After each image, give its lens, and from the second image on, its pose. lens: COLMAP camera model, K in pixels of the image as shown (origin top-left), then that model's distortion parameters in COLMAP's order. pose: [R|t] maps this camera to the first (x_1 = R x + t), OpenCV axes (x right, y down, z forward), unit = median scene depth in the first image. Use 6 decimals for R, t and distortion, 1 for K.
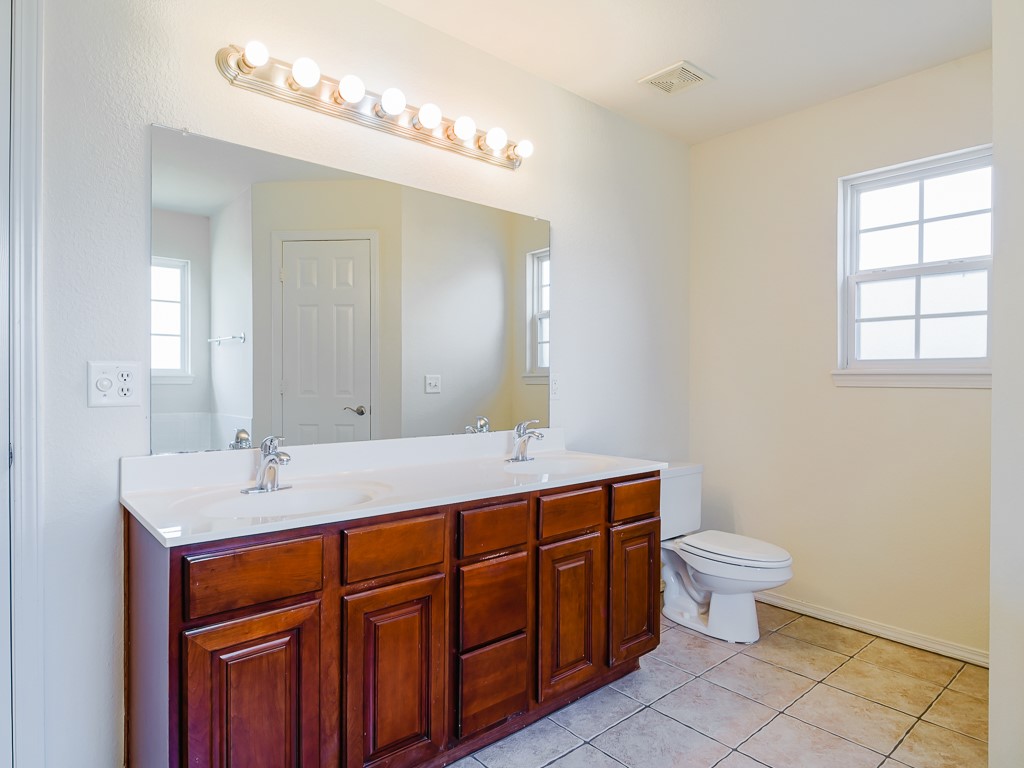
lens RADIAL K [[596.0, 0, 512.0], [0, 596.0, 384.0], [0, 0, 1]] dist [-0.002411, -0.000457]
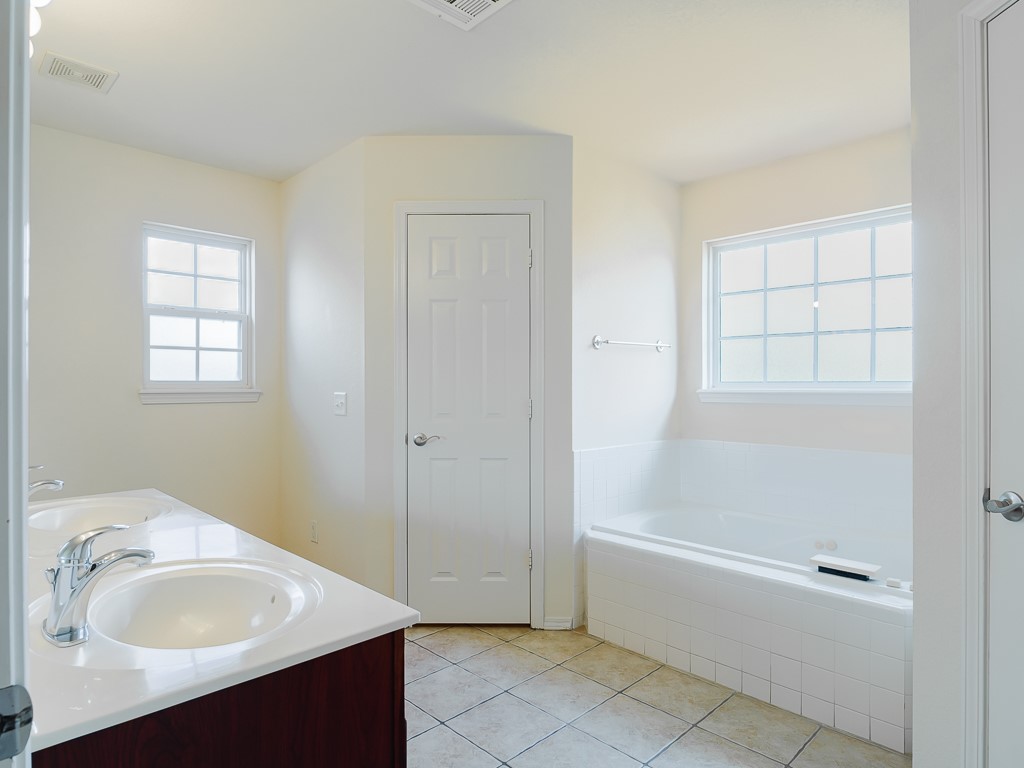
lens RADIAL K [[596.0, 0, 512.0], [0, 596.0, 384.0], [0, 0, 1]] dist [-0.002411, -0.000457]
pose [[-0.049981, 0.000388, 0.998750, -0.649779], [0.010309, 0.999947, 0.000128, -0.028497], [-0.998697, 0.010303, -0.049982, 0.377274]]
